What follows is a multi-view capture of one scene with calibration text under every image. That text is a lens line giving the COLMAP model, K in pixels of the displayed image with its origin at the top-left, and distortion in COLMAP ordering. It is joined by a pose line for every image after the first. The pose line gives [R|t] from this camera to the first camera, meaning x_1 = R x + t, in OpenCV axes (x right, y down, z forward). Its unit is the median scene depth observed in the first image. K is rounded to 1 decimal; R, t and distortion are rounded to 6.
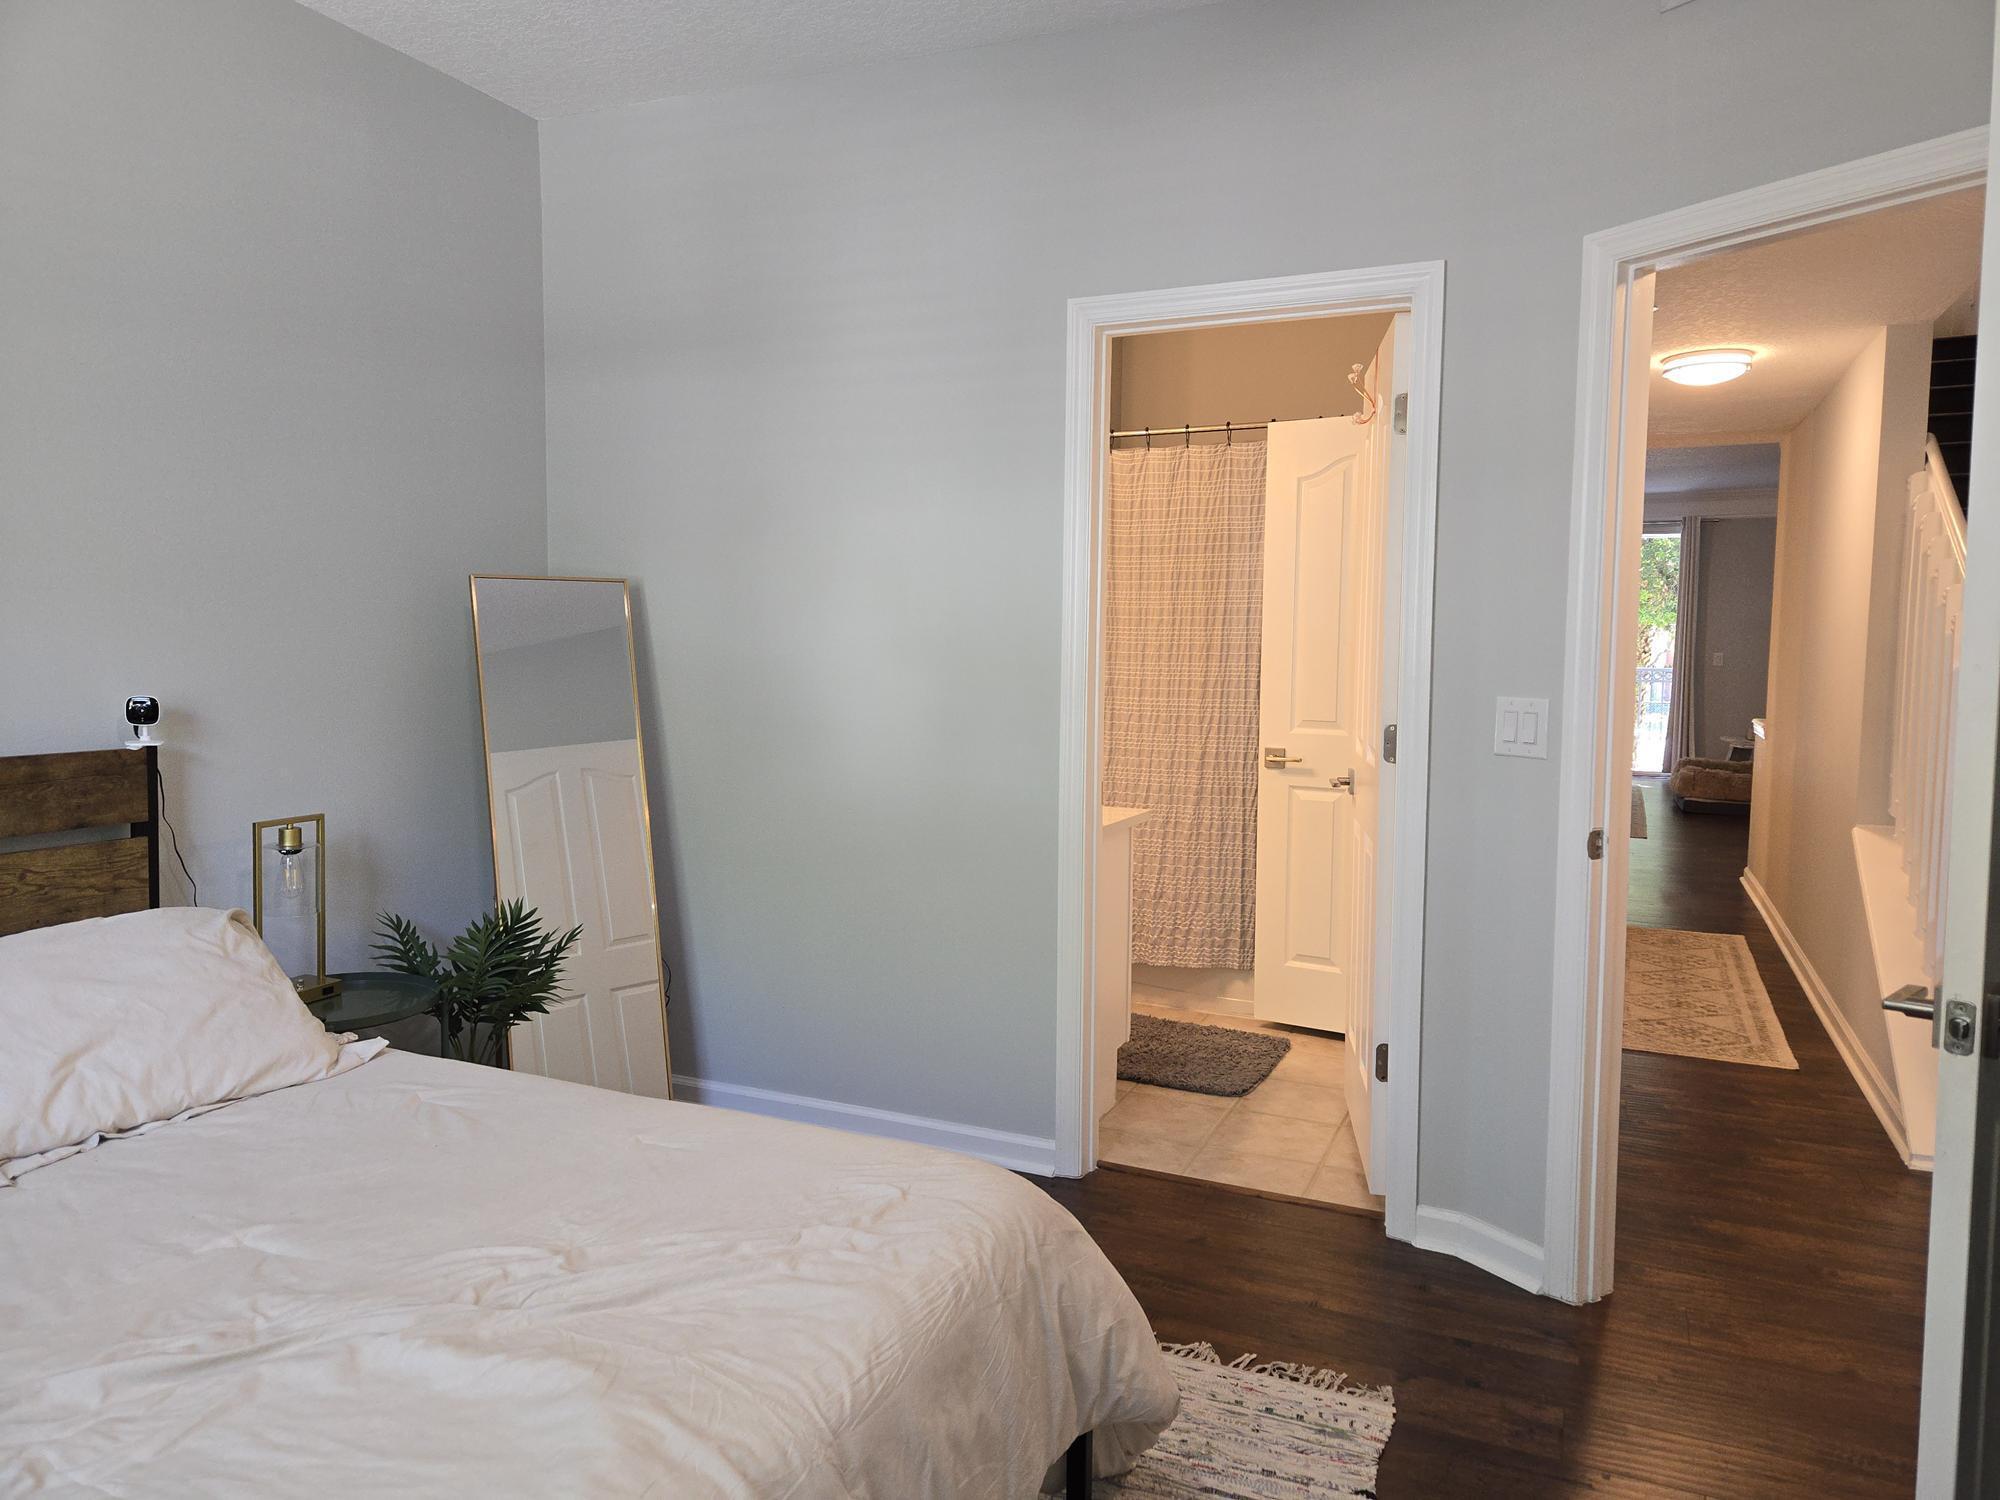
lens RADIAL K [[1337.4, 0, 1000.0], [0, 1337.4, 745.9], [0, 0, 1]] dist [0.061875, -0.044610]
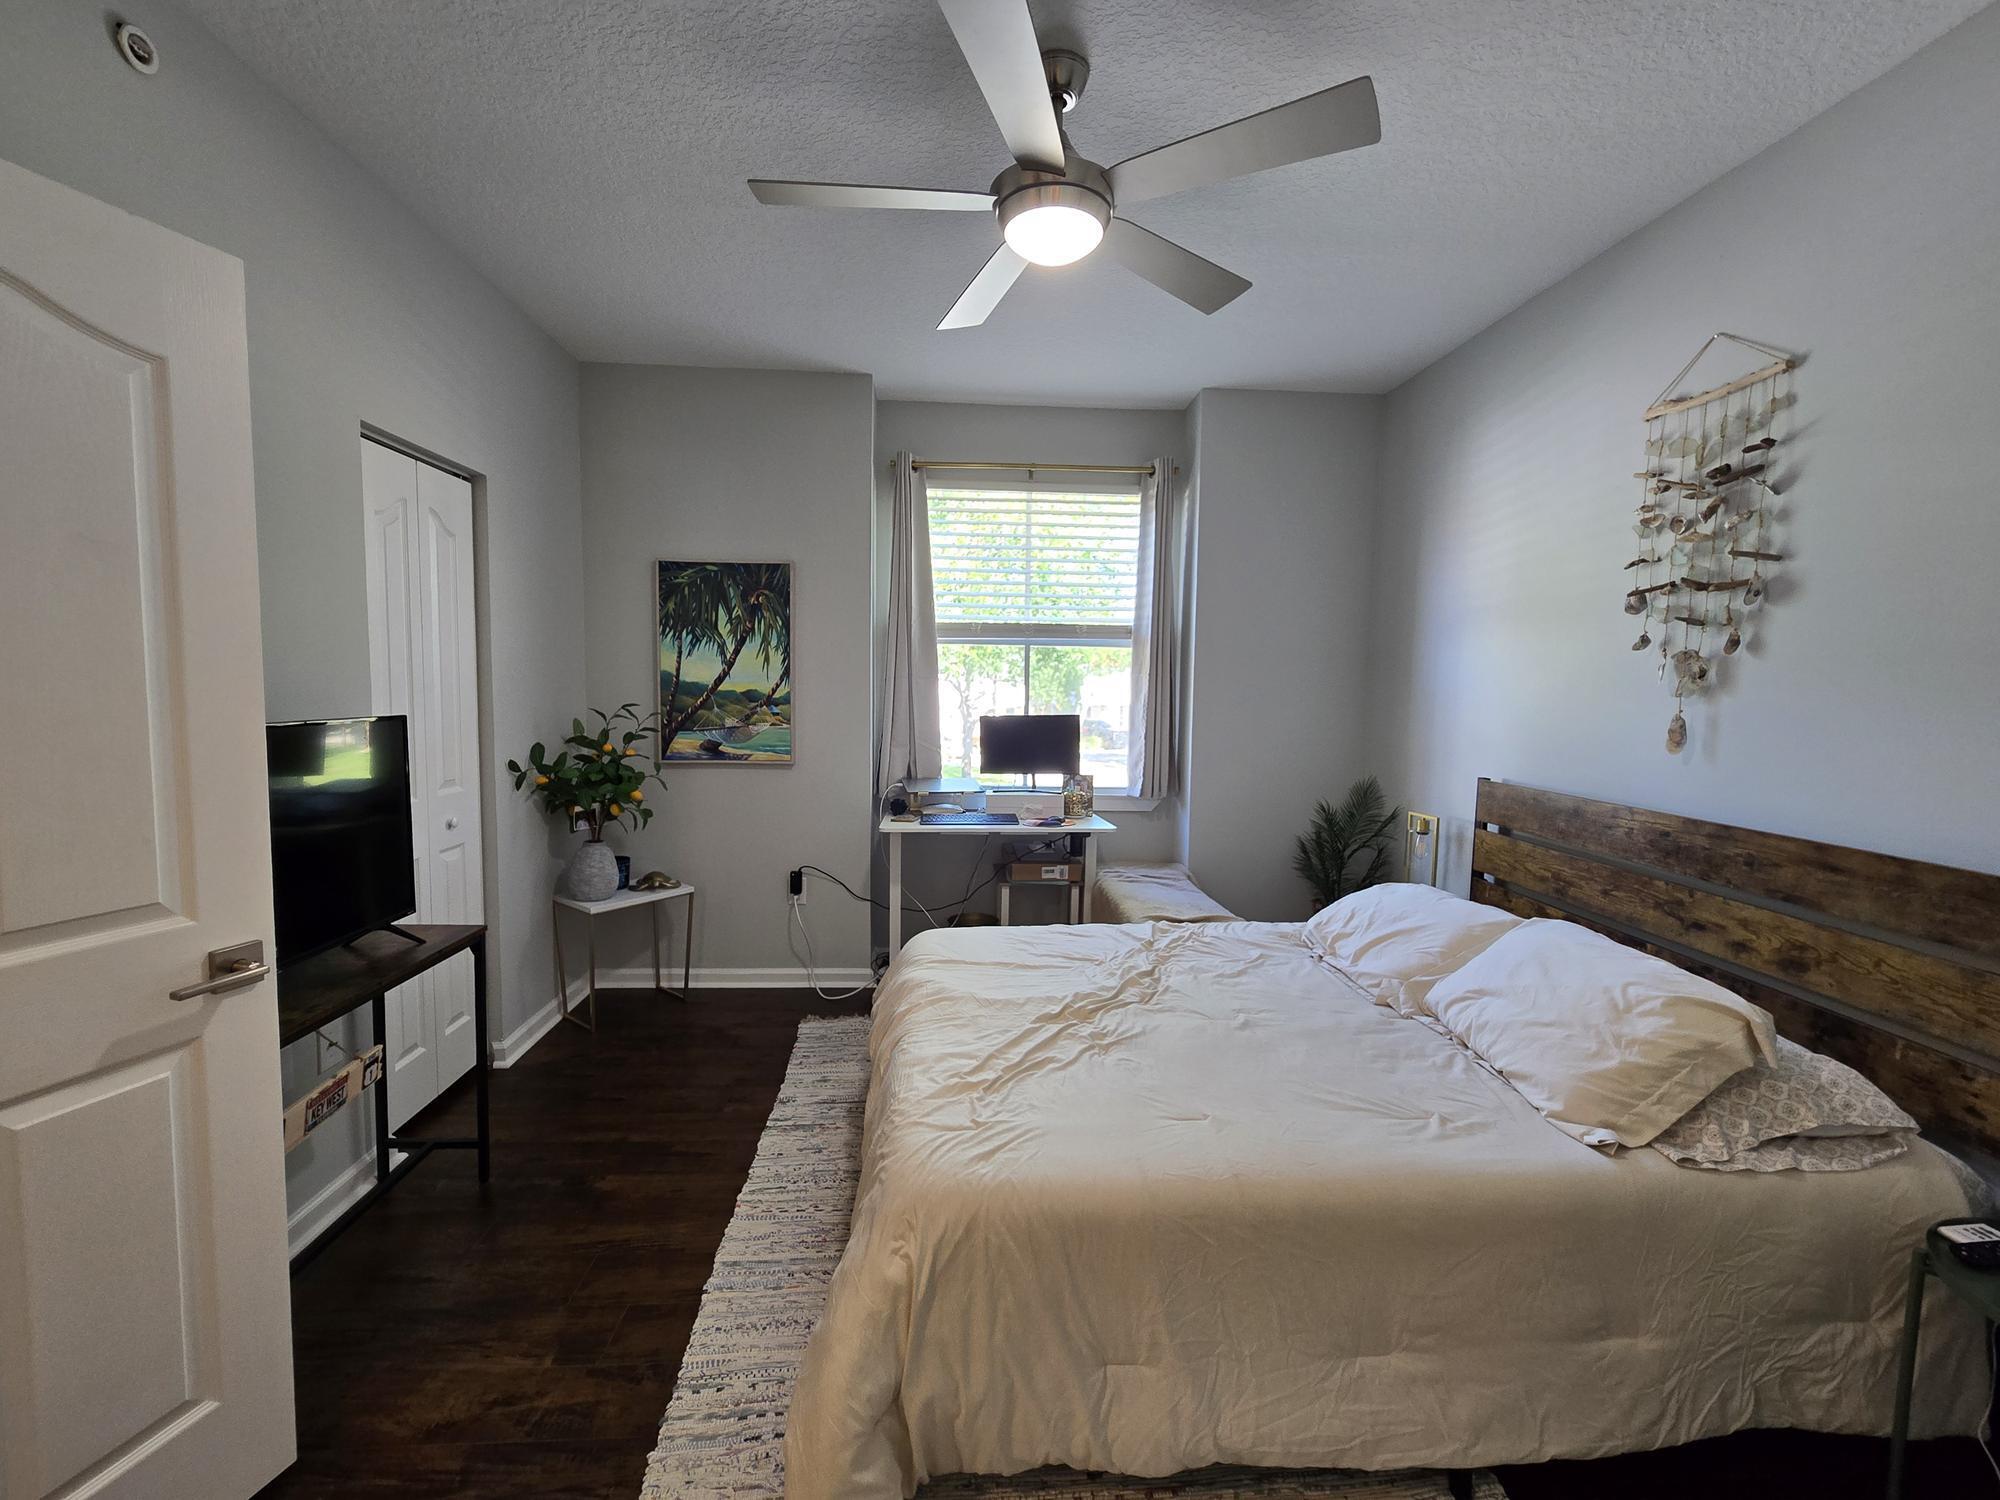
lens RADIAL K [[822.7, 0, 997.8], [0, 822.7, 760.6], [0, 0, 1]] dist [-0.000829, 0.001522]
pose [[-0.883017, 0.014458, -0.469118, 0.211254], [-0.066794, 0.985481, 0.156098, -0.119585], [0.464563, 0.169172, -0.869231, 1.204963]]
